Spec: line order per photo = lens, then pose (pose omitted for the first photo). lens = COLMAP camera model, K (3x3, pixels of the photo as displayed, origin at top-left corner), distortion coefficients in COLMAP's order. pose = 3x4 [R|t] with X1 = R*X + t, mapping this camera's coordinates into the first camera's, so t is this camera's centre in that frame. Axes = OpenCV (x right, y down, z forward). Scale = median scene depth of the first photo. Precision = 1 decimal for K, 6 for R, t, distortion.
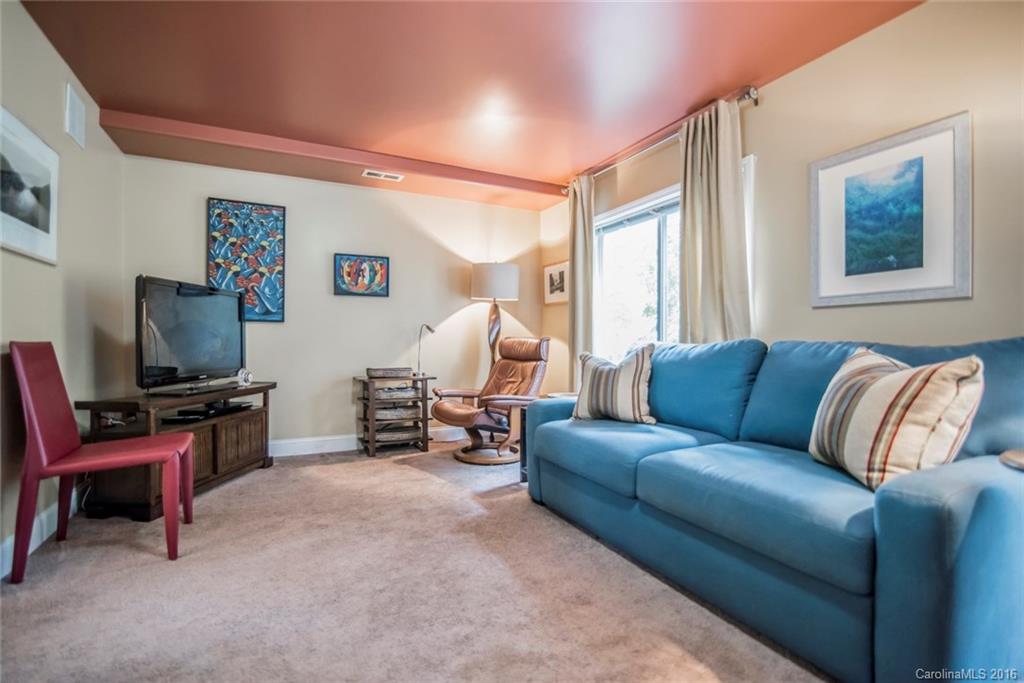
lens RADIAL K [[480.3, 0, 510.0], [0, 480.3, 340.1], [0, 0, 1]] dist [-0.015932, -0.000475]
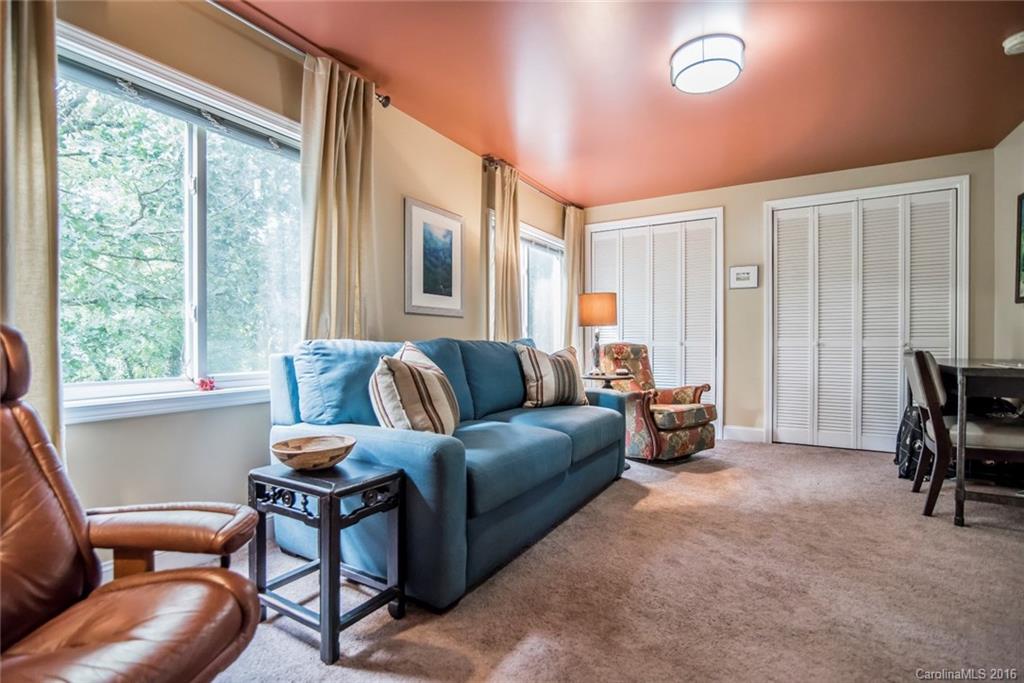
lens RADIAL K [[480.3, 0, 509.2], [0, 480.3, 347.0], [0, 0, 1]] dist [-0.015932, -0.000475]
pose [[-0.542108, -0.008131, 0.840269, -0.603197], [-0.002974, 0.999965, 0.007757, 0.010207], [-0.840303, 0.001706, -0.542114, 1.563158]]
